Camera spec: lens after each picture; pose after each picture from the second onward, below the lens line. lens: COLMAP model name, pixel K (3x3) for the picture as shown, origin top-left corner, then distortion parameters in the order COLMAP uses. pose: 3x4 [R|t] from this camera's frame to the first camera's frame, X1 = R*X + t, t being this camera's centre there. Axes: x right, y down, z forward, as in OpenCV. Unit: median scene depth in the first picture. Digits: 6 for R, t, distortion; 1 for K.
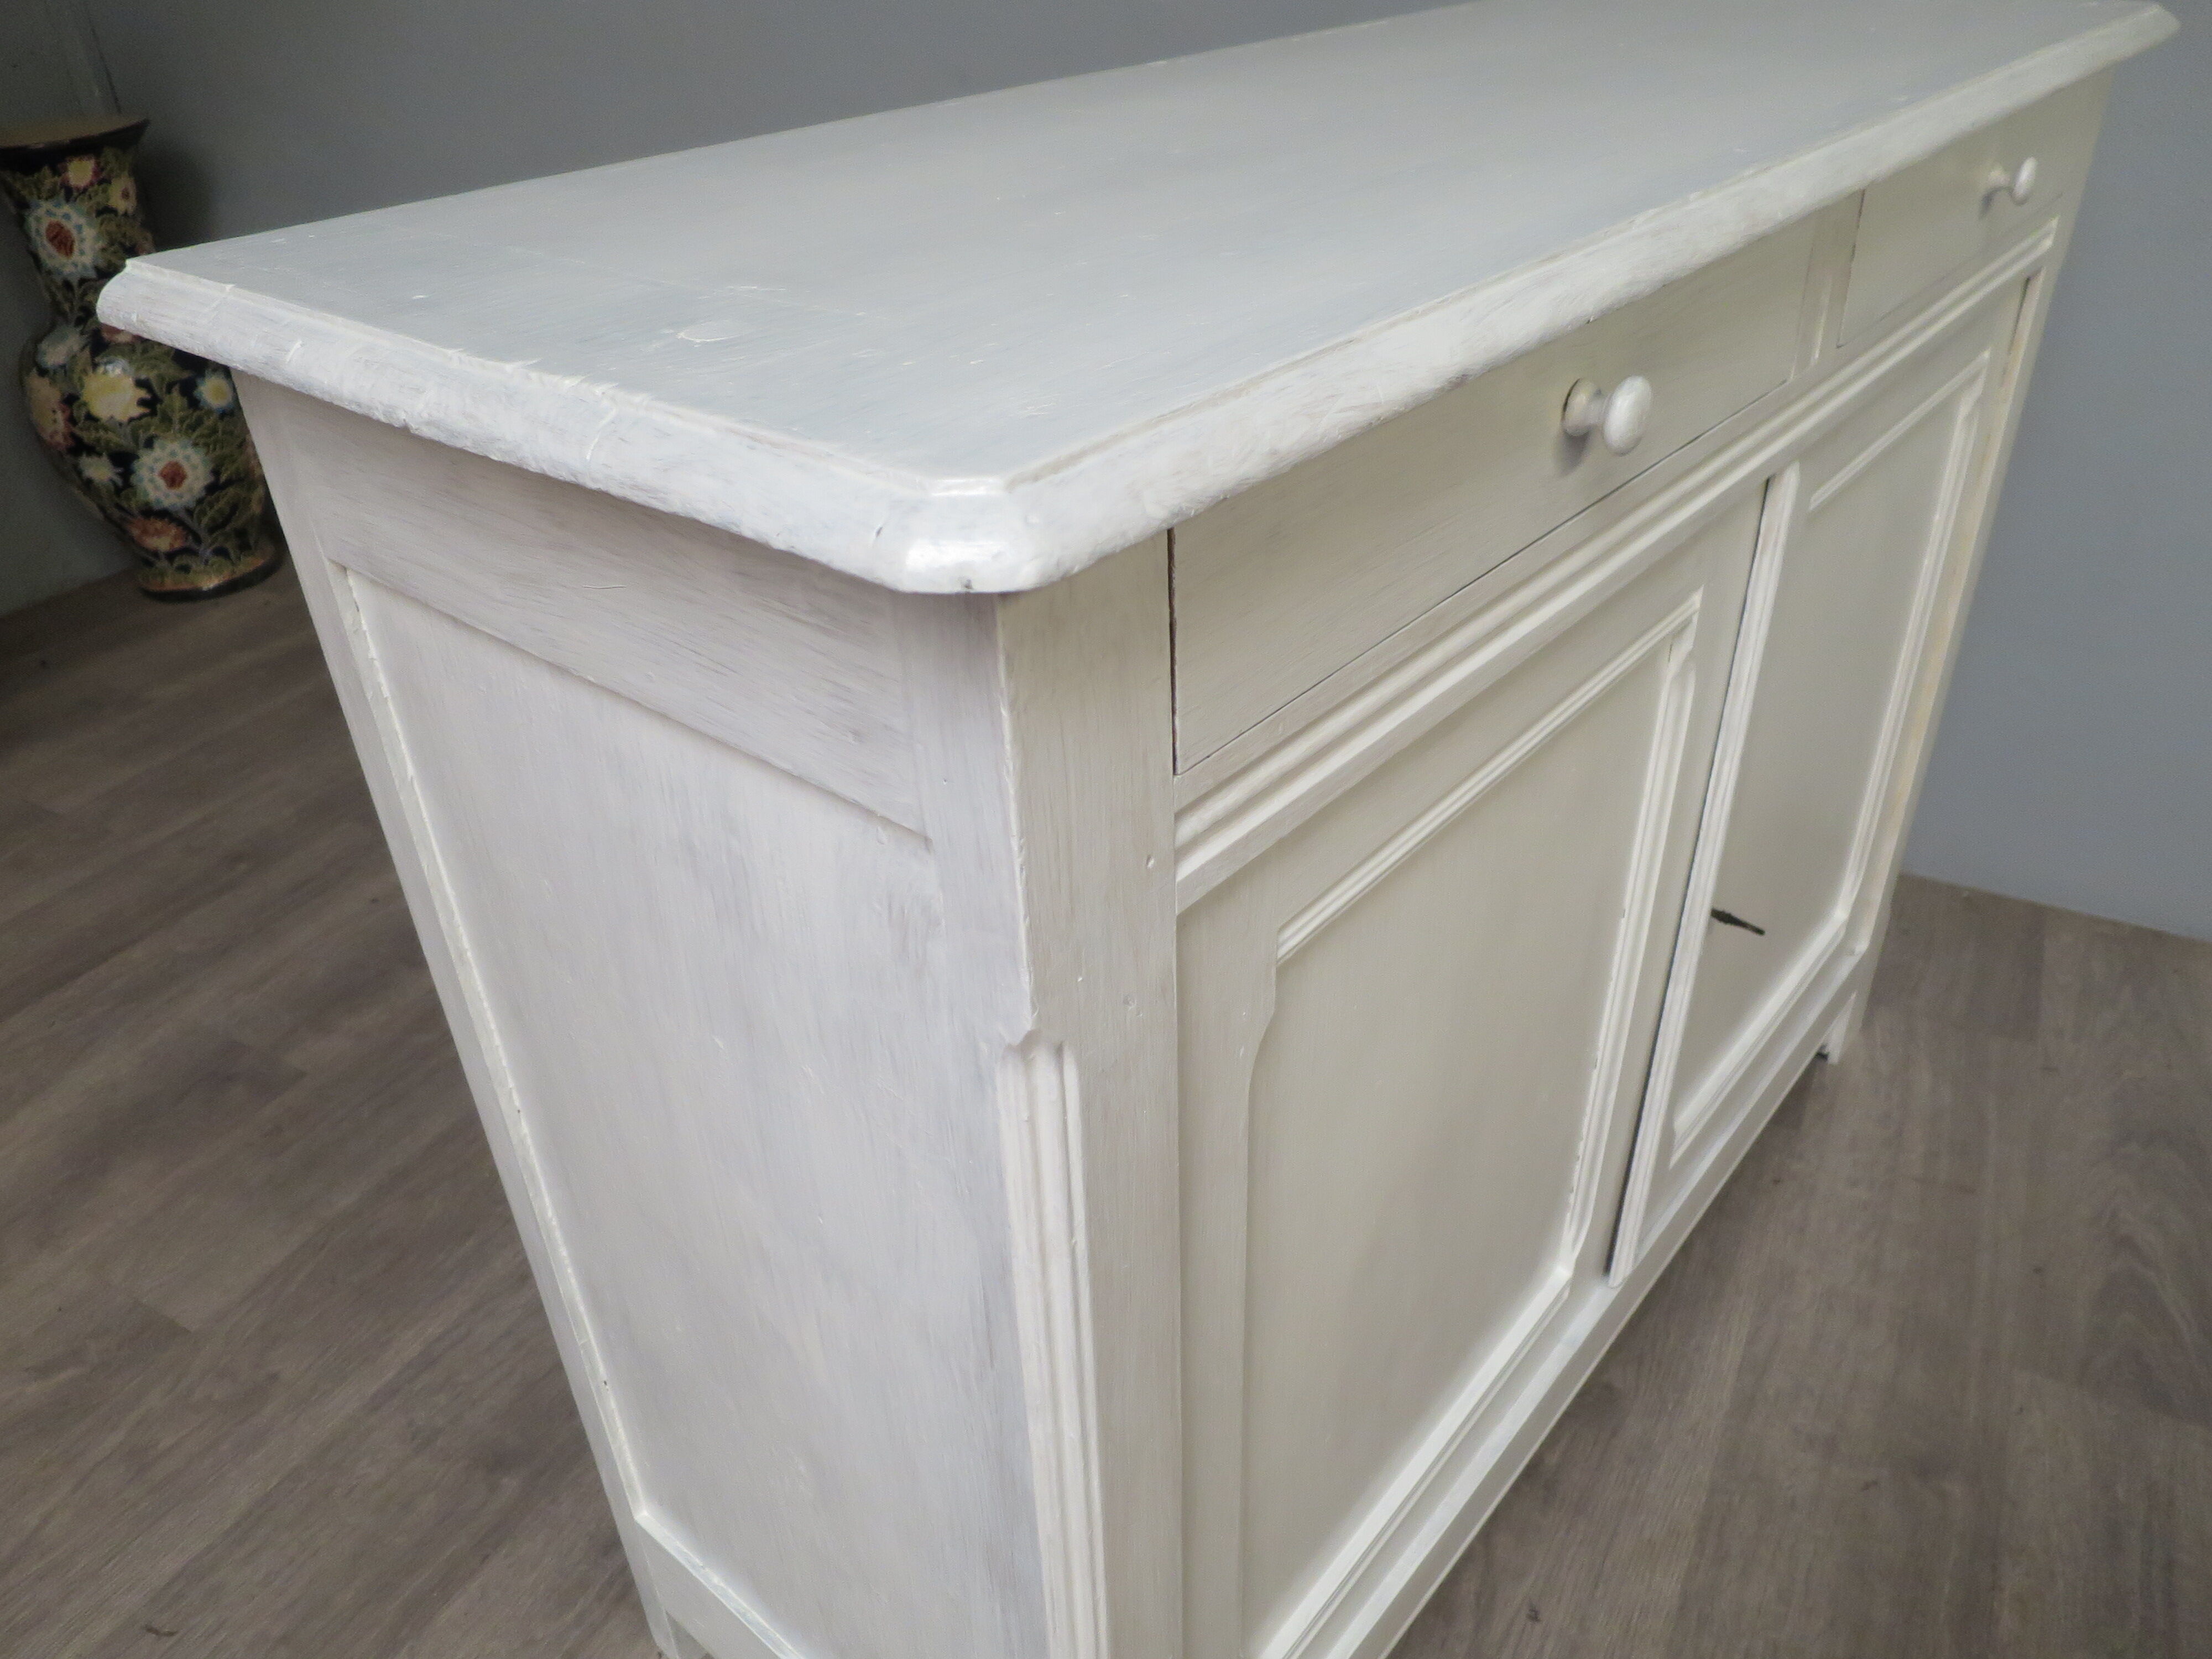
lens RADIAL K [[1585.9, 0, 1111.2], [0, 1585.9, 831.0], [0, 0, 1]] dist [-0.051895, 0.012893]
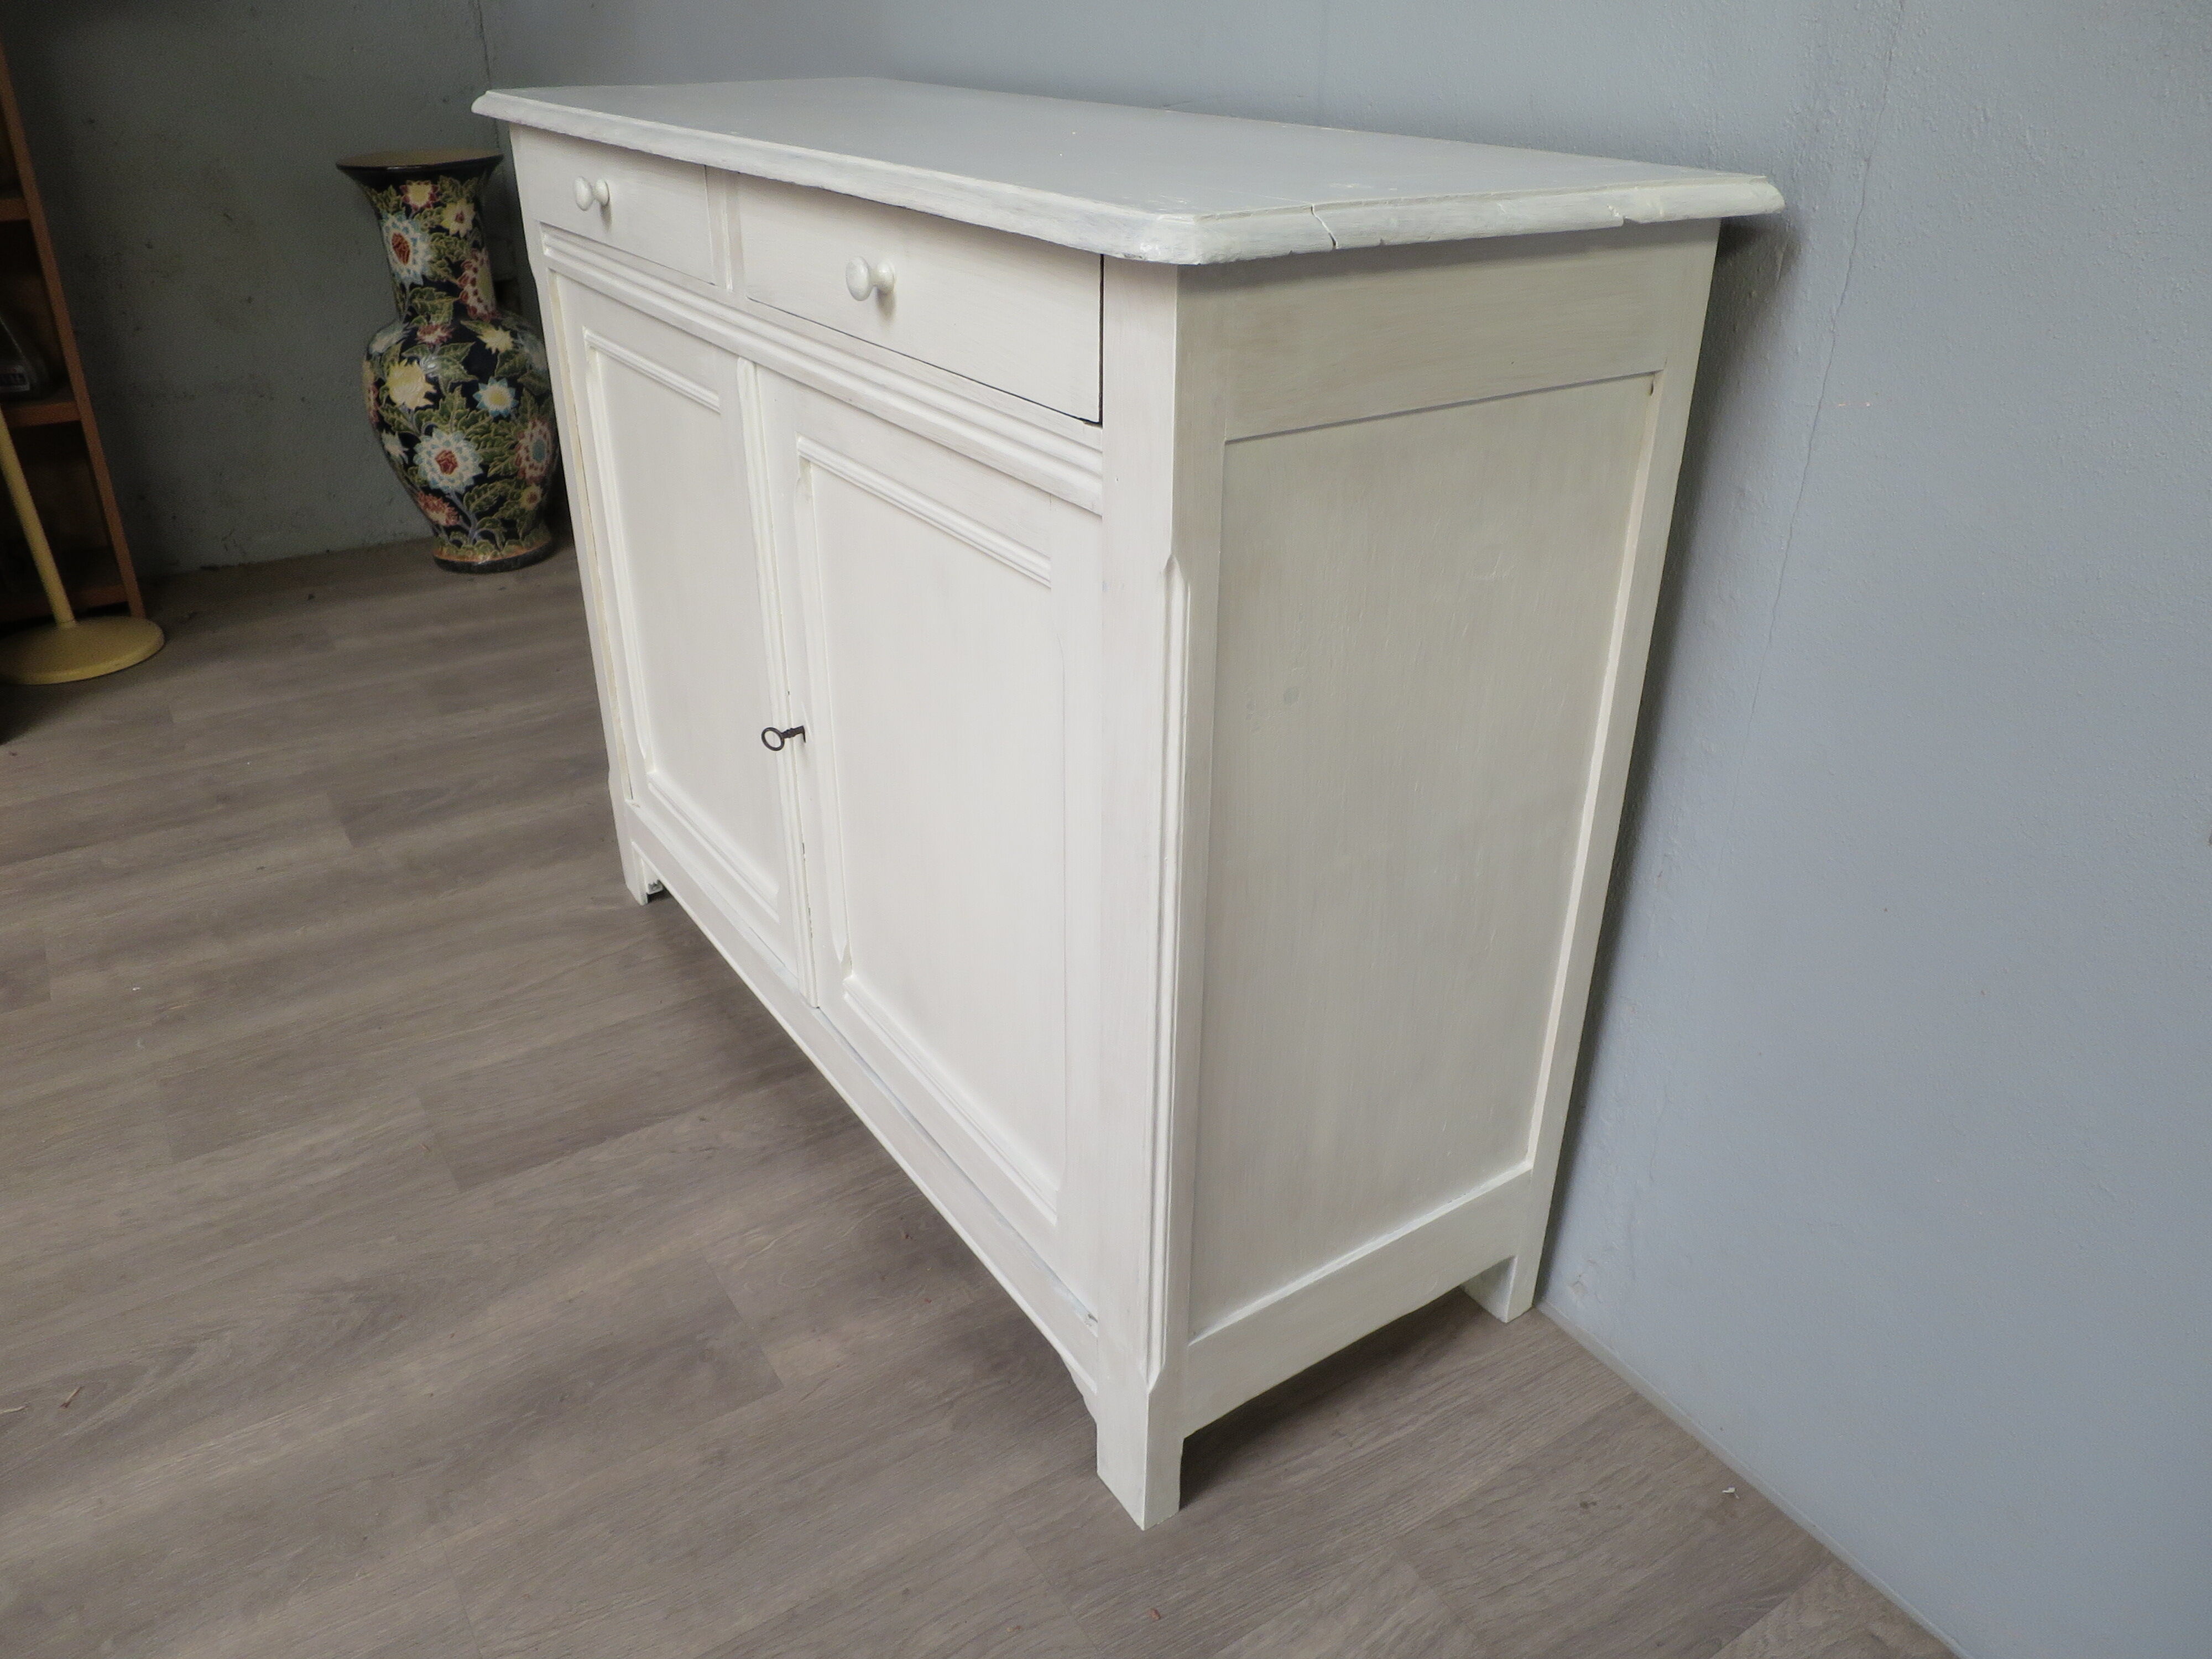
lens RADIAL K [[1585.9, 0, 1111.7], [0, 1585.9, 836.8], [0, 0, 1]] dist [-0.051895, 0.012893]
pose [[0.880392, 0.264728, -0.393483, 0.371723], [-0.286579, 0.958051, 0.003356, -0.117920], [0.377865, 0.109810, 0.919326, 0.174565]]
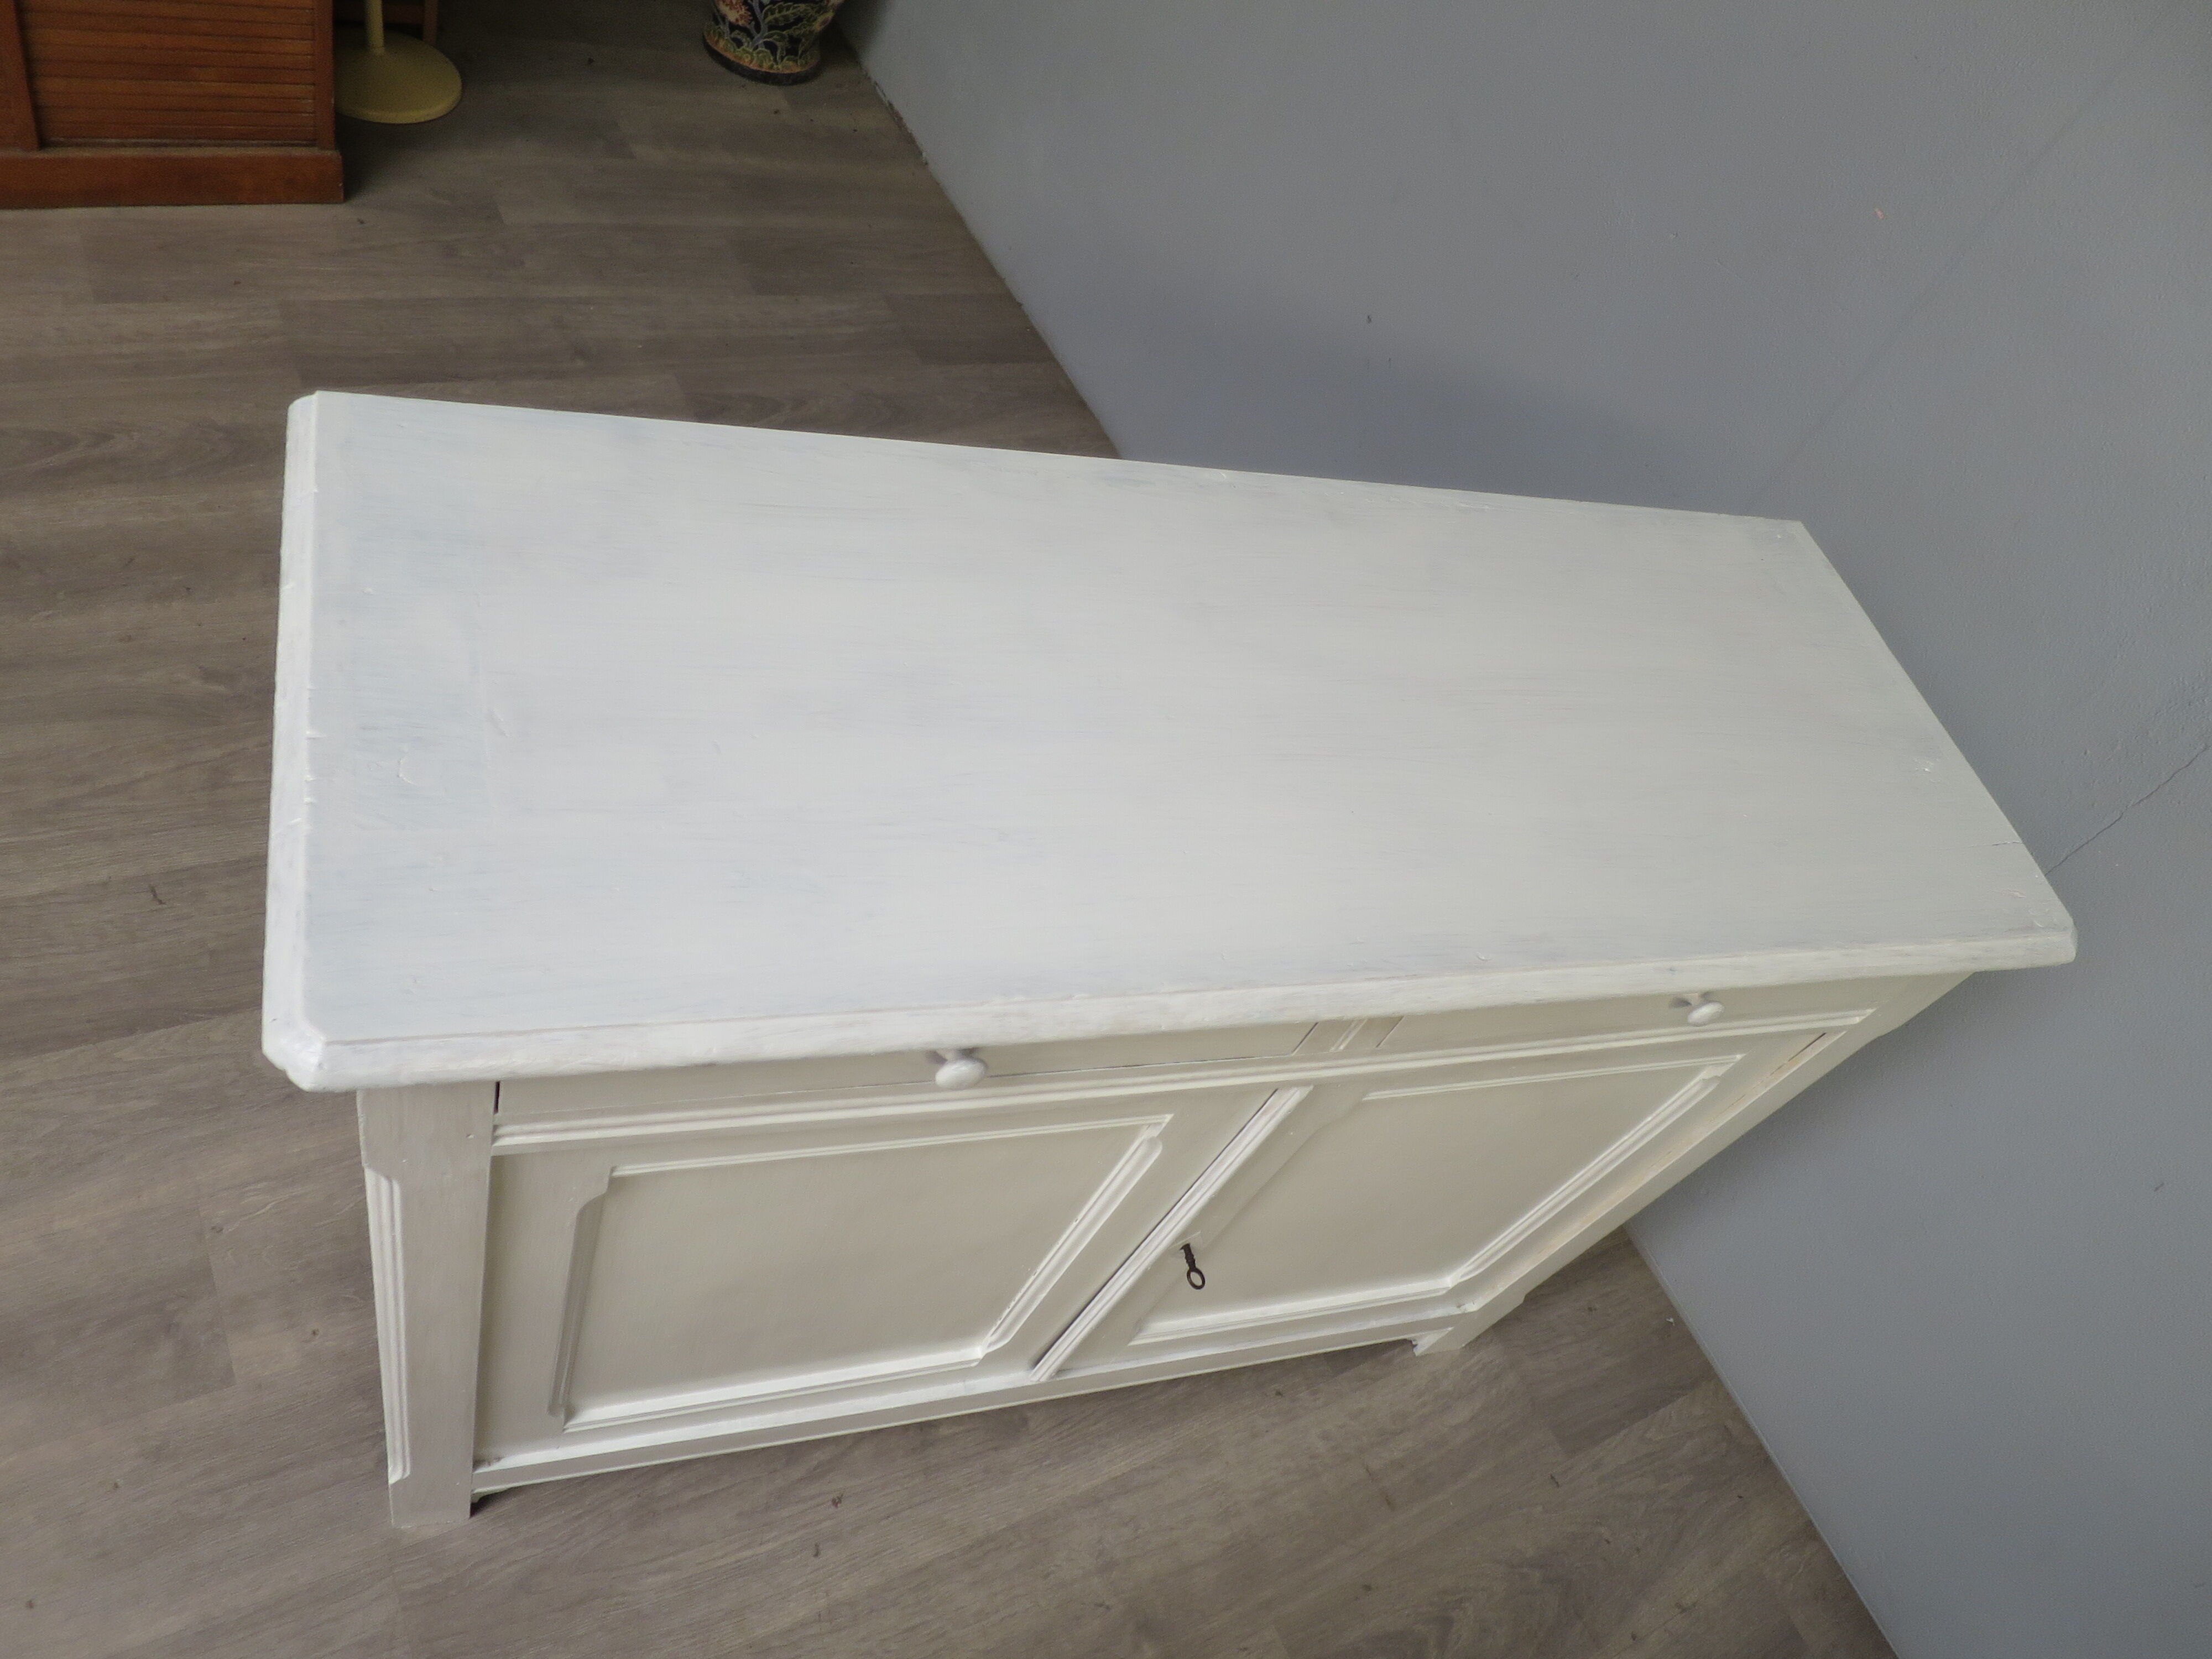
lens RADIAL K [[1585.9, 0, 1110.5], [0, 1585.9, 829.2], [0, 0, 1]] dist [-0.051895, 0.012893]
pose [[0.770718, 0.625839, -0.119662, 0.113217], [-0.579396, 0.766502, 0.277085, -0.227659], [0.265131, -0.144223, 0.953365, -0.092375]]
